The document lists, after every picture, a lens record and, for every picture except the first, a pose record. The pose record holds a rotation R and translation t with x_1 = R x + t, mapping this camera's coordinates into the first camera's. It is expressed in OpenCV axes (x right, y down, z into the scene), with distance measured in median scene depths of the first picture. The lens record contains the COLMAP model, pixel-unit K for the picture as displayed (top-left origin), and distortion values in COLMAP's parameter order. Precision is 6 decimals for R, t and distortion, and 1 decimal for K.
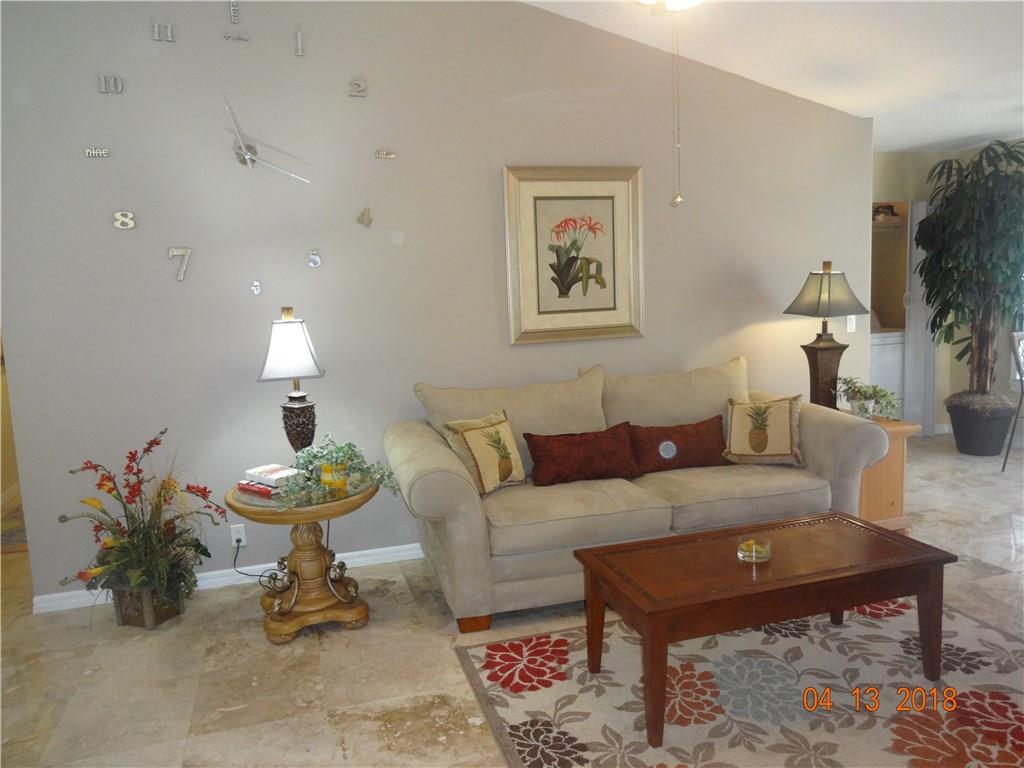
lens RADIAL K [[739.0, 0, 512.2], [0, 739.0, 386.7], [0, 0, 1]] dist [-0.008055, -0.004548]
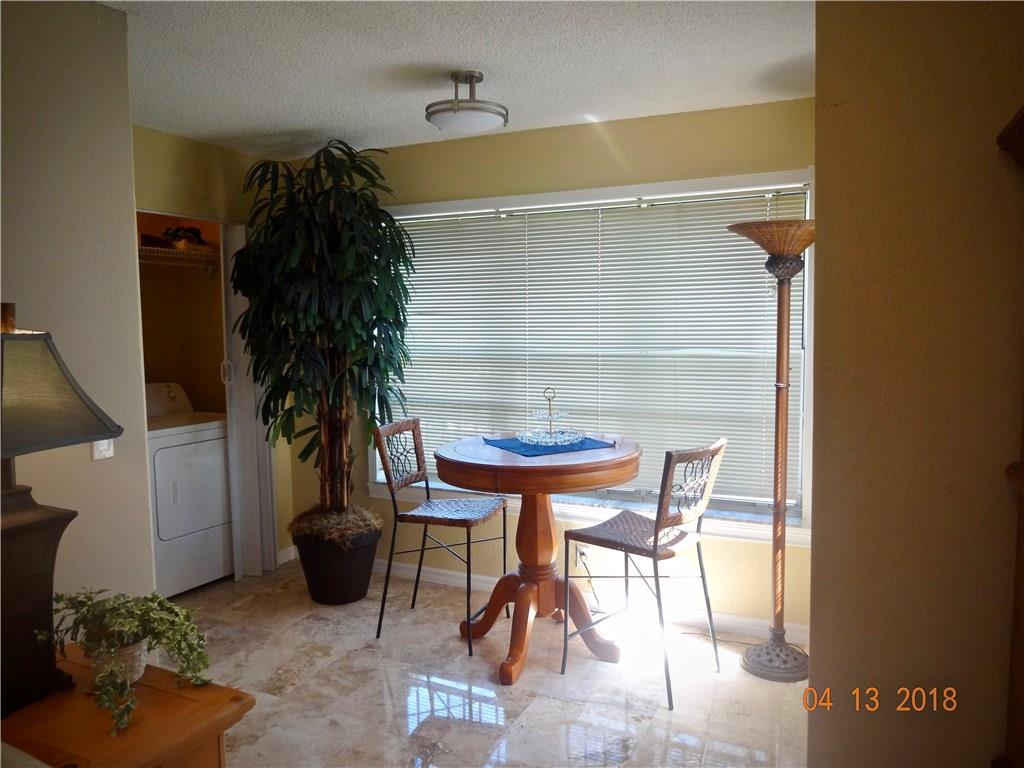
lens RADIAL K [[739.0, 0, 513.0], [0, 739.0, 385.4], [0, 0, 1]] dist [-0.008055, -0.004548]
pose [[0.664892, -0.022271, 0.746607, 0.241482], [0.074503, 0.996548, -0.036622, -0.070378], [-0.743214, 0.079974, 0.664256, 0.421682]]
